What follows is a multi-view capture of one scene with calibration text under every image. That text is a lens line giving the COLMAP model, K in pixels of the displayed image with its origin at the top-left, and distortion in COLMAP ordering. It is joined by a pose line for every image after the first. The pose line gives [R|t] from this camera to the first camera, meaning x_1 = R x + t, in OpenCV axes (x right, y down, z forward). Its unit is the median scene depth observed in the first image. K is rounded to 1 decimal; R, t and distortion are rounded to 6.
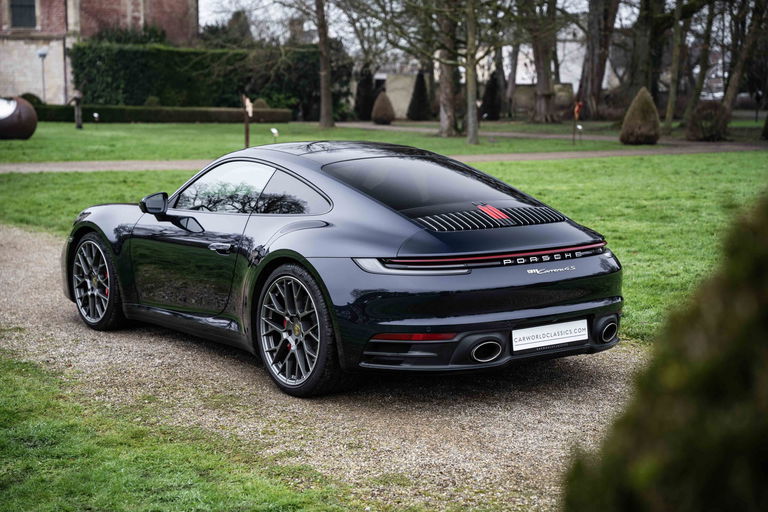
lens RADIAL K [[1282.4, 0, 389.2], [0, 1282.4, 256.8], [0, 0, 1]] dist [0.312175, 0.000000]
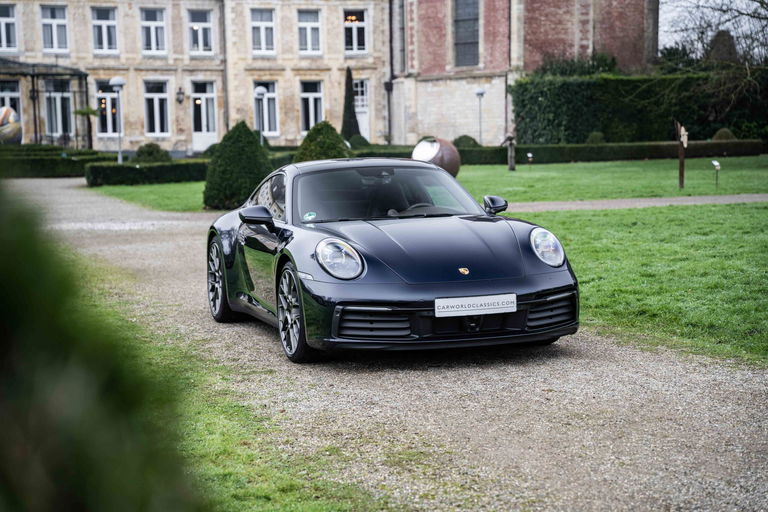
lens RADIAL K [[1453.0, 0, 383.9], [0, 1453.0, 254.6], [0, 0, 1]] dist [0.426269, 0.000000]
pose [[0.941905, 0.000202, -0.335878, 0.019249], [-0.014063, 0.999147, -0.038838, 0.001620], [0.335584, 0.041305, 0.941104, 0.008326]]
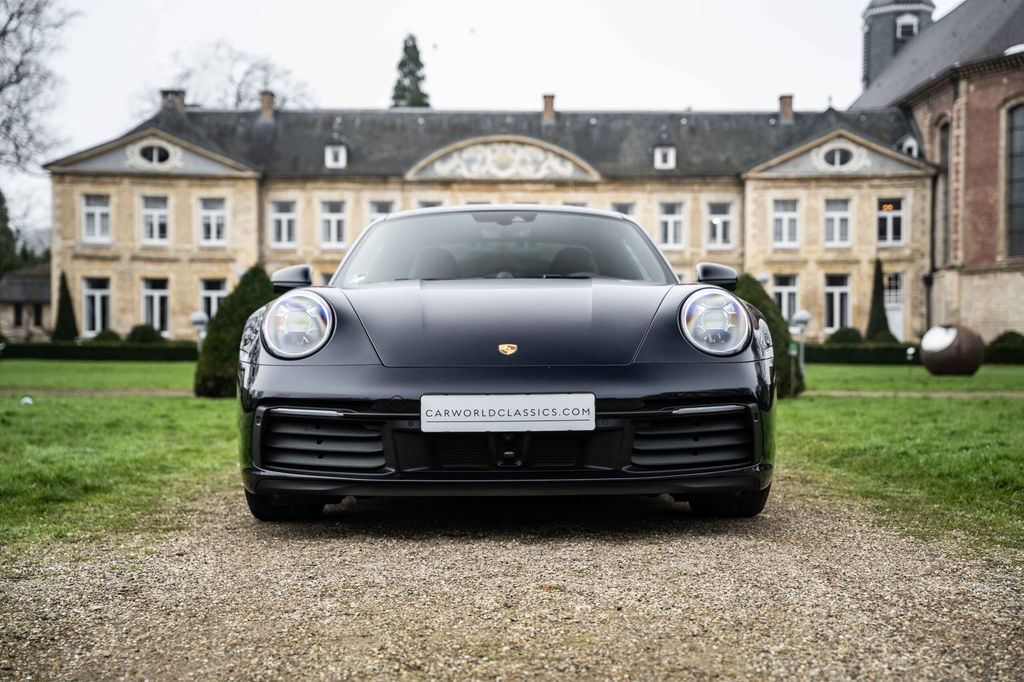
lens RADIAL K [[1450.8, 0, 509.8], [0, 1450.8, 343.1], [0, 0, 1]] dist [0.248267, 0.000000]
pose [[0.803324, -0.010109, -0.595457, 0.022105], [-0.069538, 0.991424, -0.110644, 0.005271], [0.591469, 0.130290, 0.795732, 0.086616]]
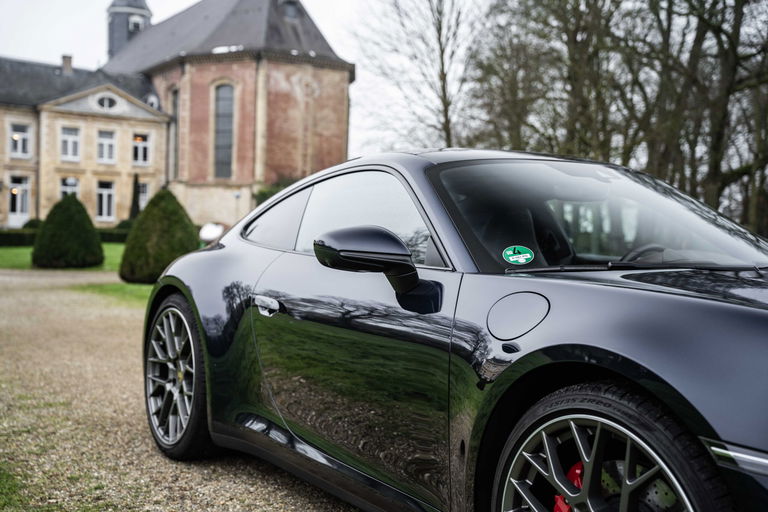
lens RADIAL K [[903.1, 0, 381.9], [0, 903.1, 252.5], [0, 0, 1]] dist [0.140602, 0.000000]
pose [[0.996646, 0.023766, -0.078305, -0.044727], [-0.032178, 0.993632, -0.107982, -0.004301], [0.075240, 0.110139, 0.991064, 0.115732]]
